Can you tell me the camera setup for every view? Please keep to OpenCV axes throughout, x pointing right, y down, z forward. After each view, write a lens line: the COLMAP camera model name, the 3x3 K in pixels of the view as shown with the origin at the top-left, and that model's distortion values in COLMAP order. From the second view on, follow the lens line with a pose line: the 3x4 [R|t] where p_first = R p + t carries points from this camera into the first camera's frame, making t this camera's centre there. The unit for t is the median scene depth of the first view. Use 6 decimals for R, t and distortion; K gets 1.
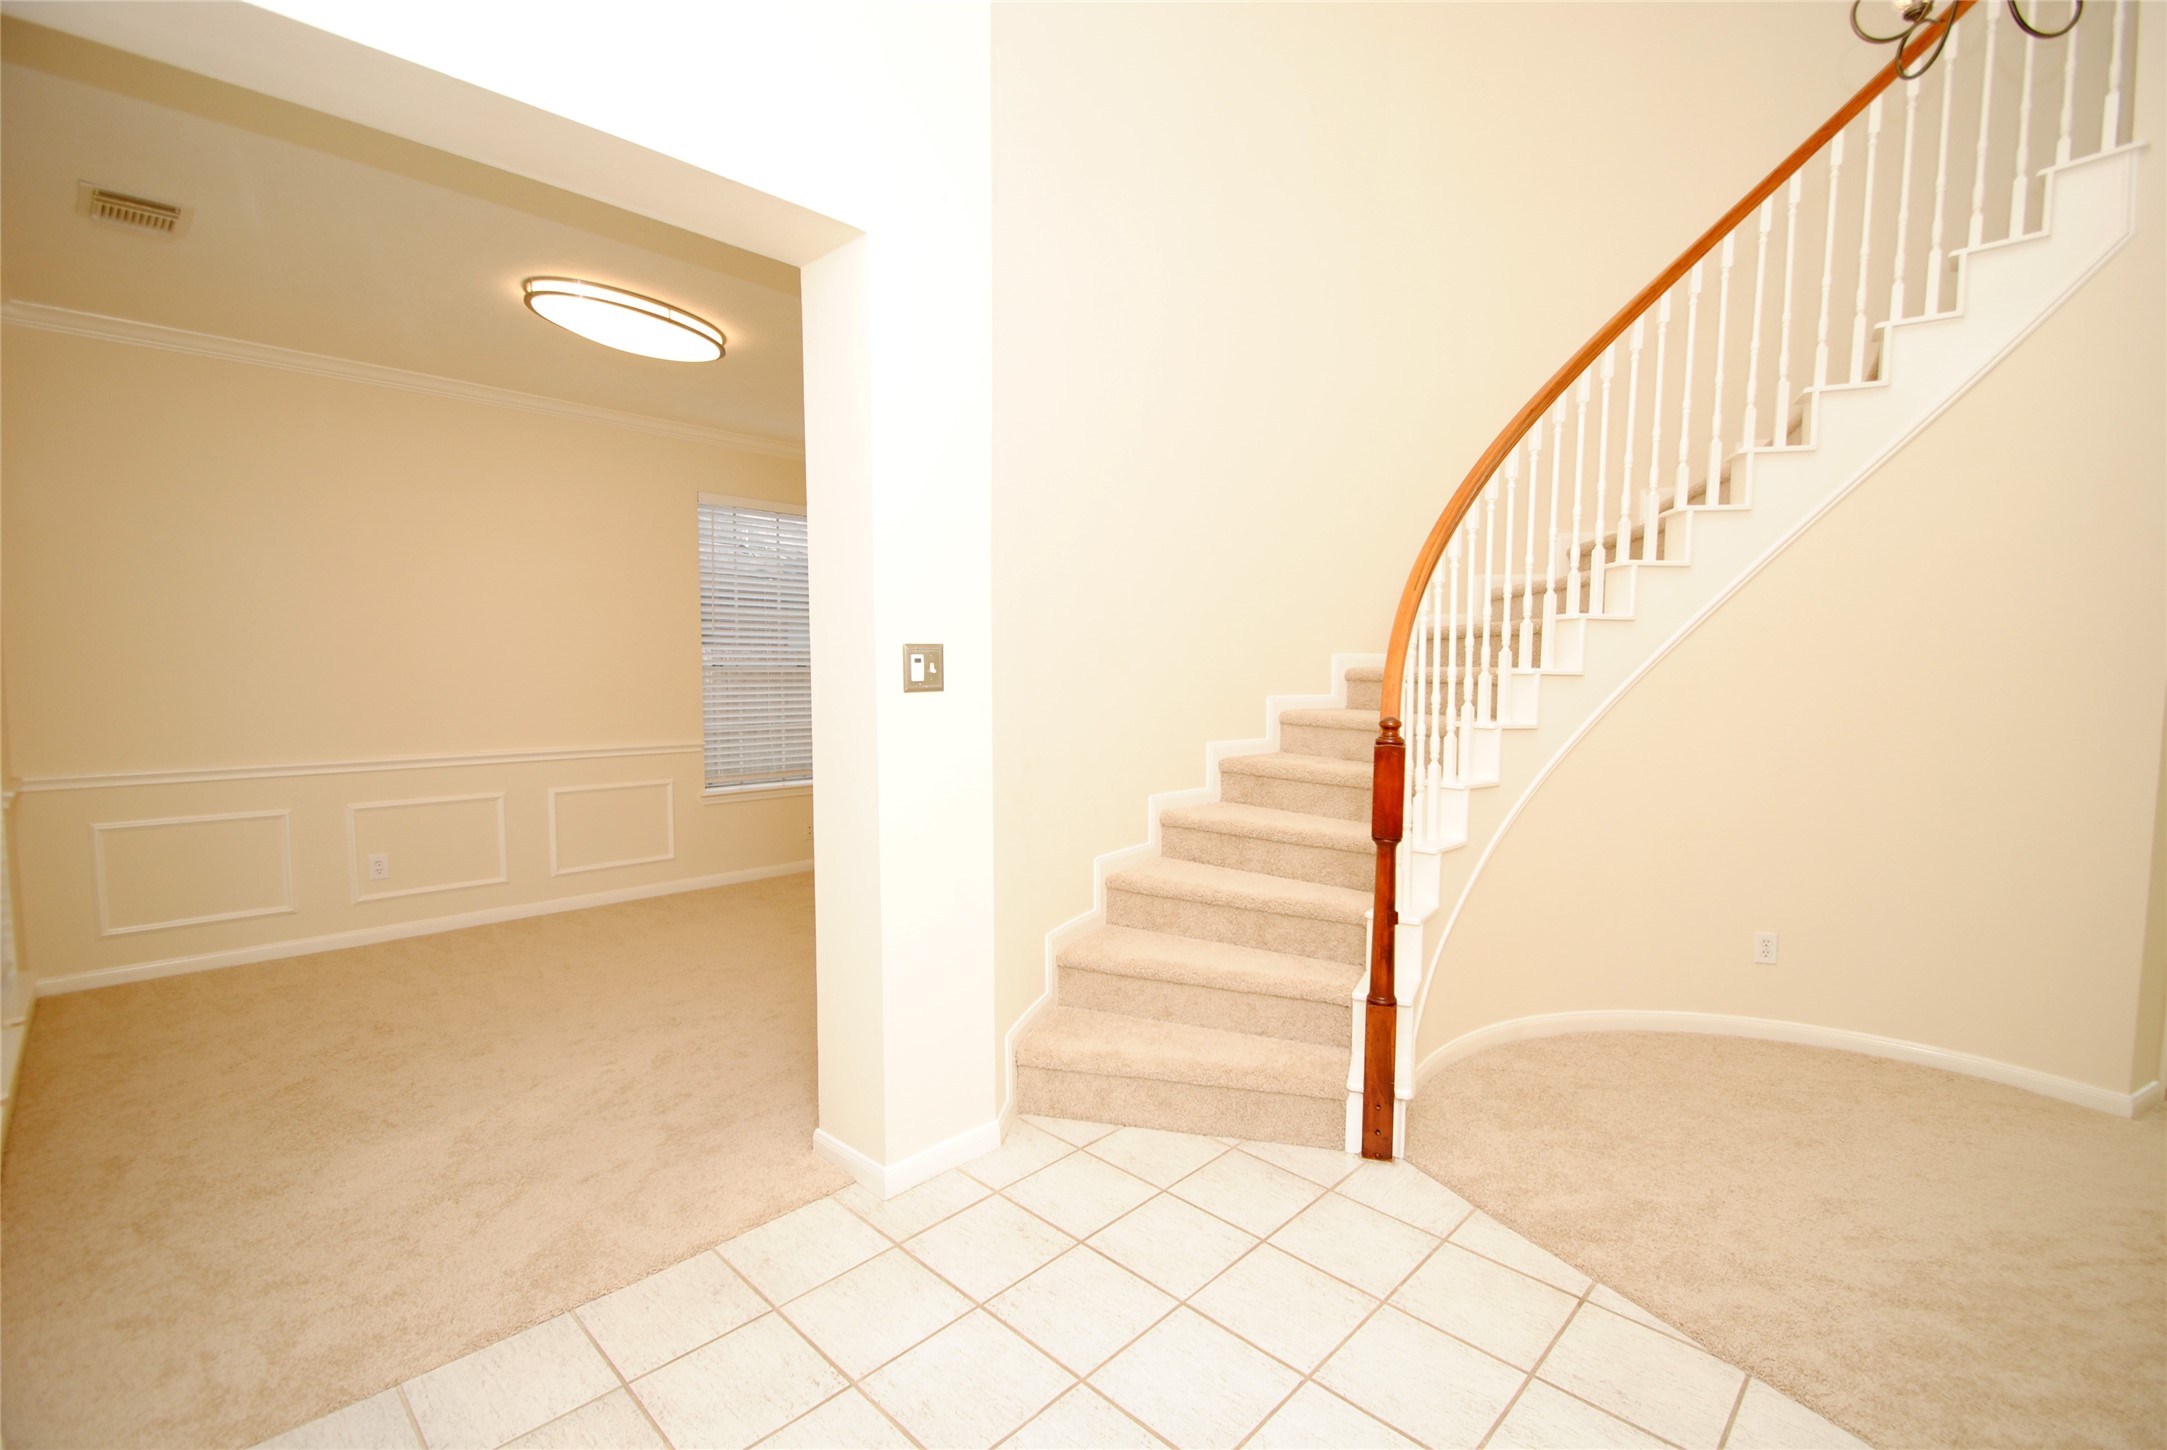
lens RADIAL K [[934.6, 0, 1119.9], [0, 934.6, 738.8], [0, 0, 1]] dist [0.001982, -0.012847]
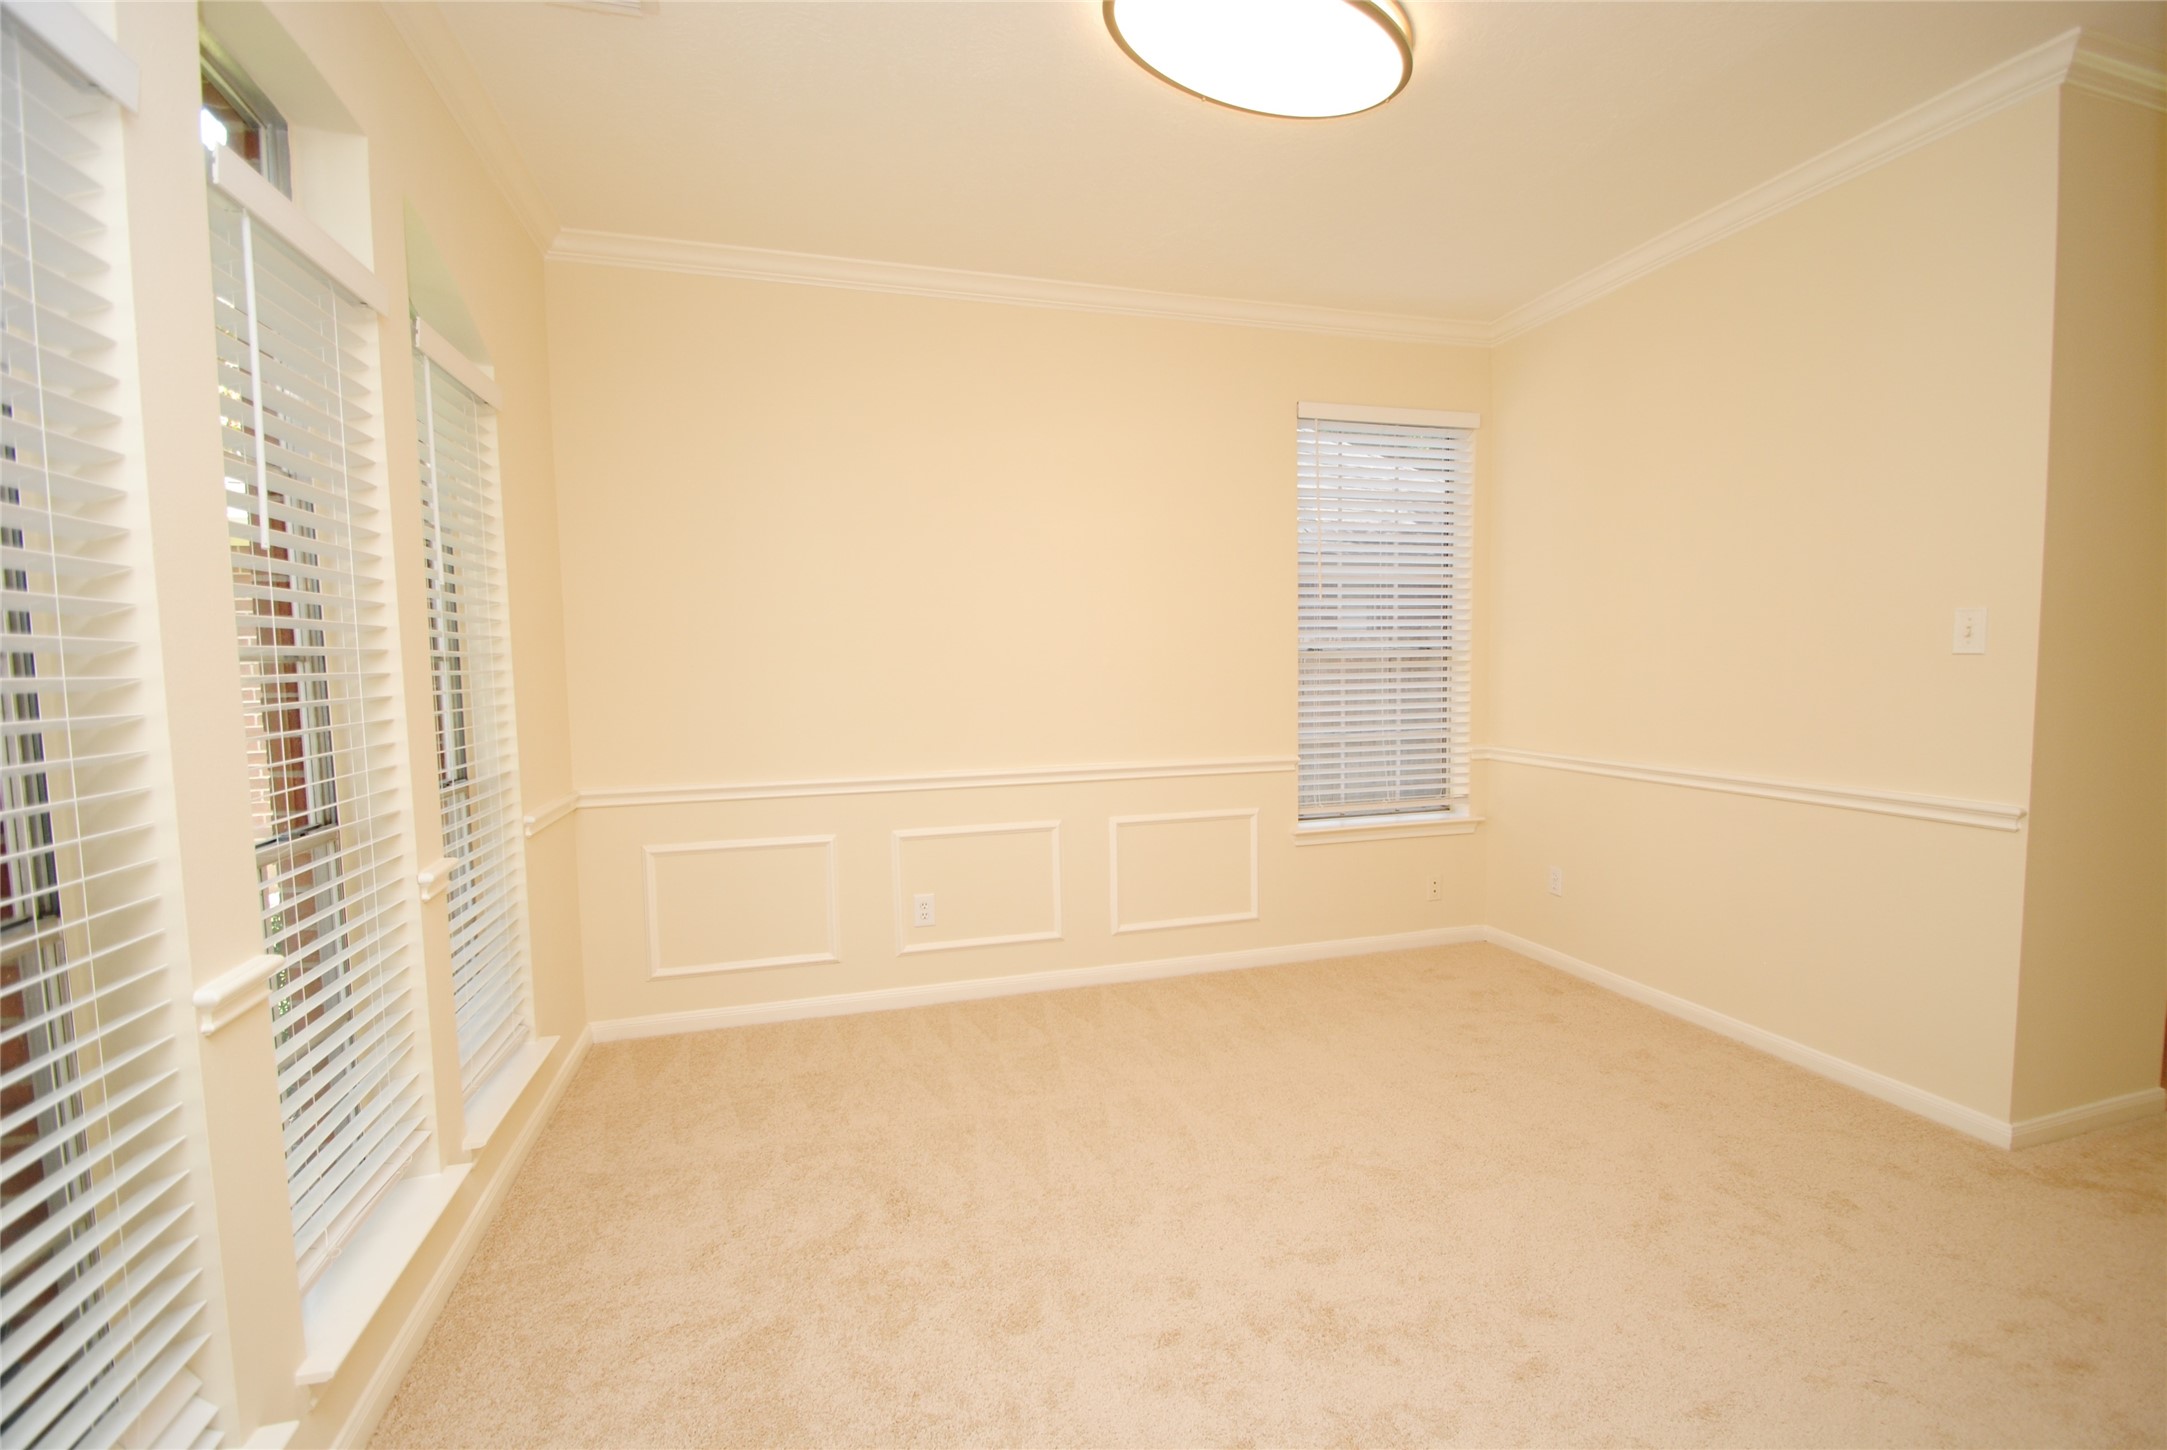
lens RADIAL K [[934.6, 0, 1119.9], [0, 934.6, 738.8], [0, 0, 1]] dist [0.001982, -0.012847]
pose [[0.870455, 0.017033, -0.491954, -0.245943], [-0.016176, 0.999851, 0.005996, -0.014391], [0.491983, 0.002738, 0.870601, 0.363692]]
